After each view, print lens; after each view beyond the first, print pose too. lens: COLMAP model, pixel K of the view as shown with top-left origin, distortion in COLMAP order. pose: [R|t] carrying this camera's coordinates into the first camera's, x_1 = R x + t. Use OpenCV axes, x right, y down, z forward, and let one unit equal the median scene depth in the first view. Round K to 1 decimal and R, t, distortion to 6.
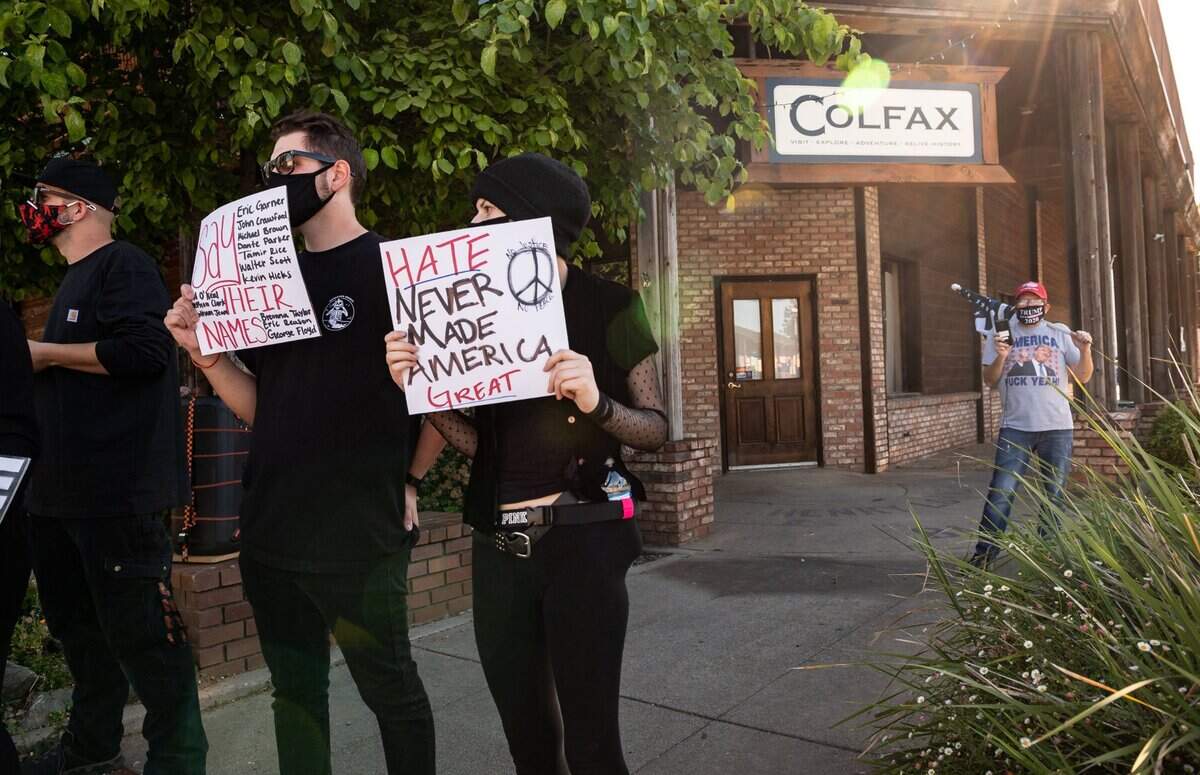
lens RADIAL K [[843.1, 0, 599.8], [0, 843.1, 388.8], [0, 0, 1]] dist [0.000505, 0.000019]
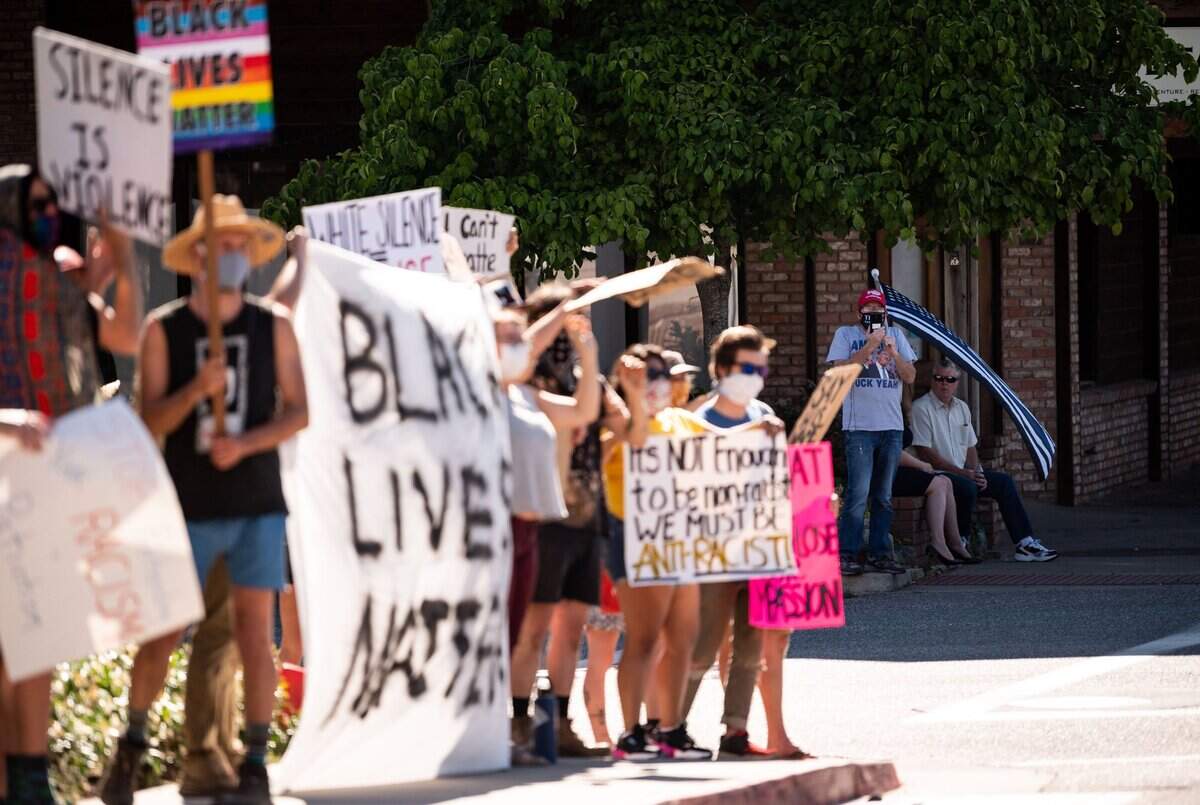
lens RADIAL K [[6921.9, 0, 600.0], [0, 6921.9, 402.3], [0, 0, 1]] dist [-0.040341, 0.000000]
pose [[0.903804, 0.013665, 0.427728, -2.285649], [-0.021576, 0.999674, 0.013655, -0.044898], [-0.427402, -0.021570, 0.903804, -3.665457]]
